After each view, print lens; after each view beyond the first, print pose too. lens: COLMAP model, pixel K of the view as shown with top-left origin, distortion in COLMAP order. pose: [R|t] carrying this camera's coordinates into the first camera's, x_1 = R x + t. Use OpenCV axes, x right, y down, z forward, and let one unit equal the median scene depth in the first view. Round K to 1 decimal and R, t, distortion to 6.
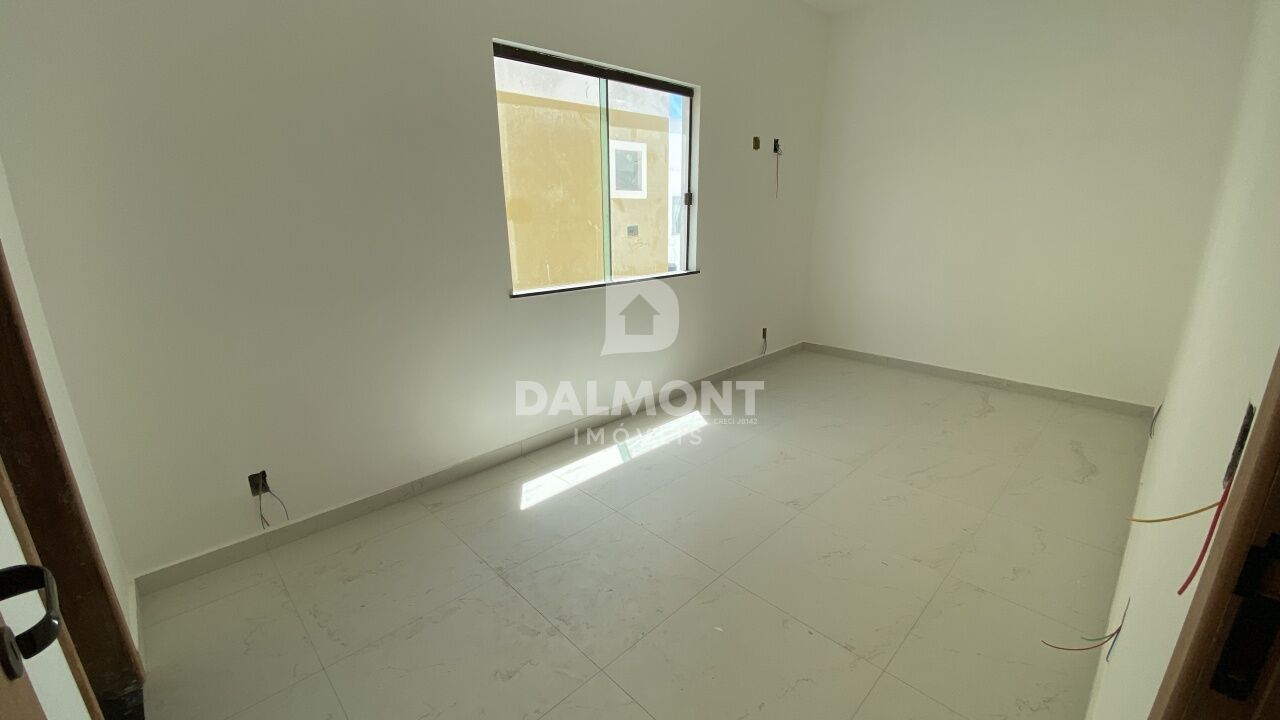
lens RADIAL K [[519.5, 0, 635.7], [0, 519.5, 371.0], [0, 0, 1]] dist [0.001152, -0.005445]
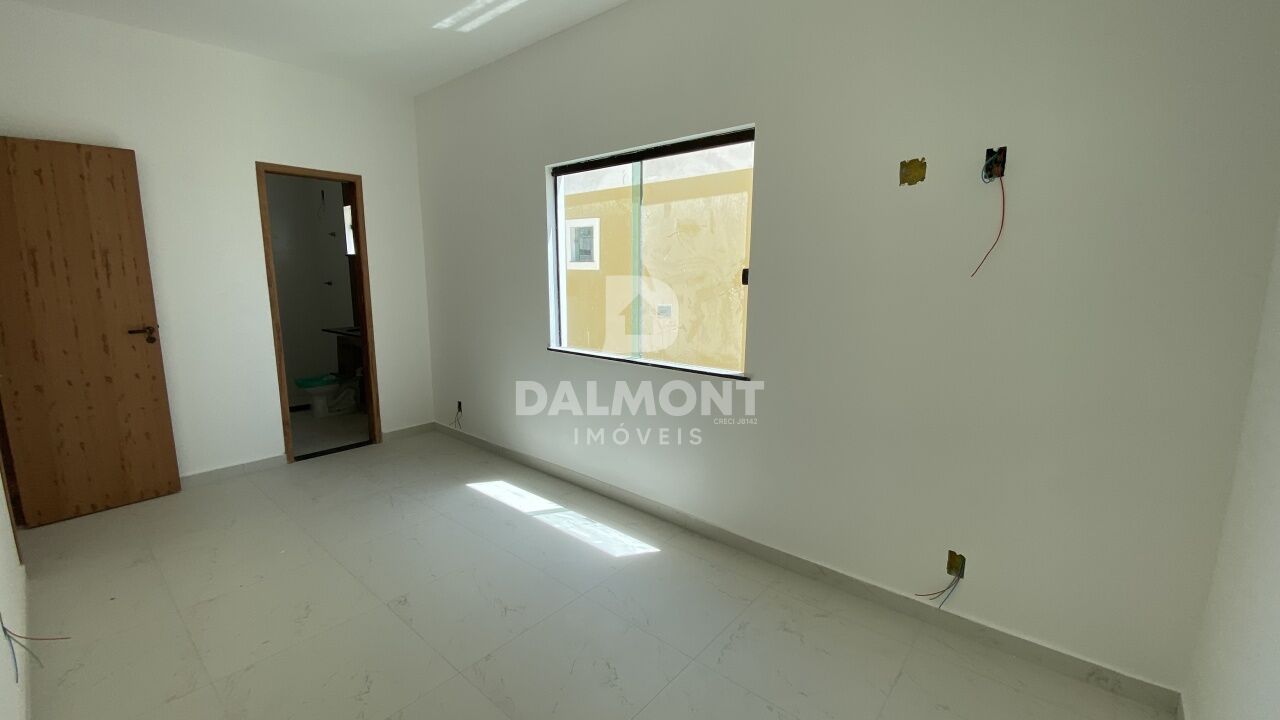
lens RADIAL K [[519.5, 0, 648.3], [0, 519.5, 366.1], [0, 0, 1]] dist [0.001152, -0.005445]
pose [[0.079779, 0.173557, -0.981587, 0.965400], [-0.300621, 0.943066, 0.142312, -0.328978], [0.950401, 0.283733, 0.127411, 0.974429]]
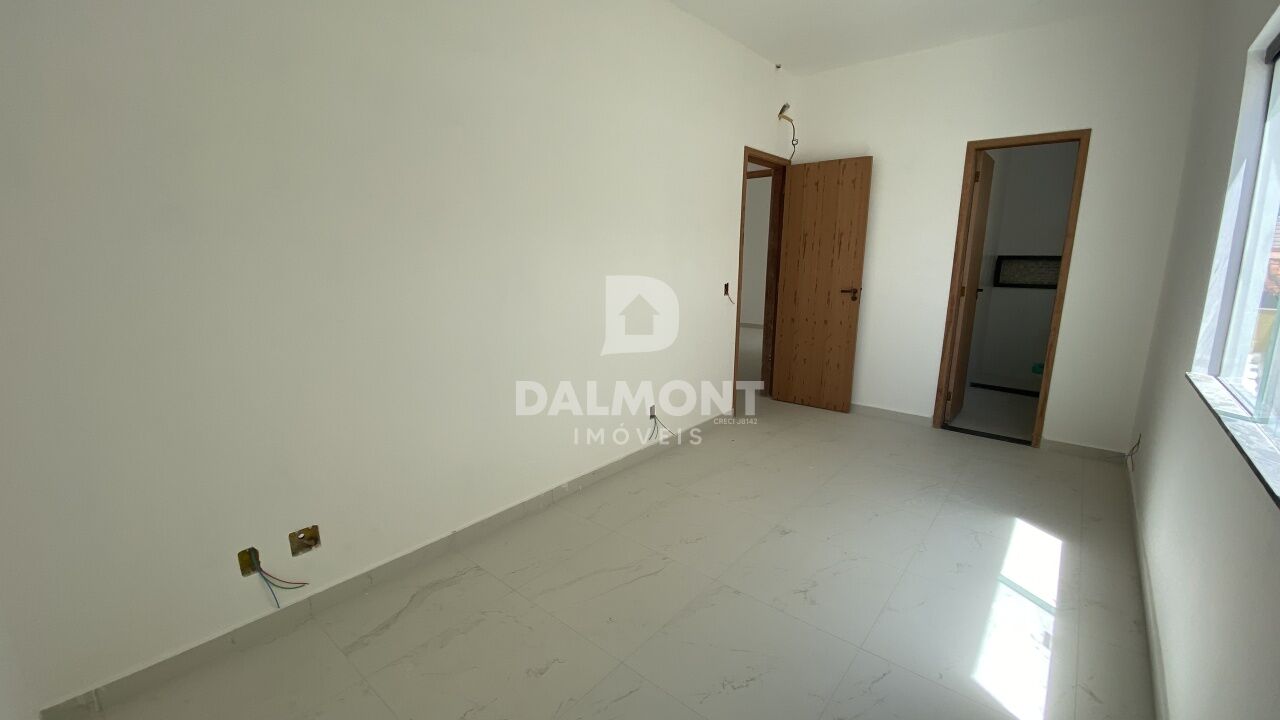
lens RADIAL K [[519.5, 0, 646.4], [0, 519.5, 372.6], [0, 0, 1]] dist [0.001152, -0.005445]
pose [[-0.995181, 0.020597, -0.095869, 0.562494], [-0.030796, 0.862565, 0.505008, -0.455877], [0.093095, 0.505527, -0.857774, 1.410446]]
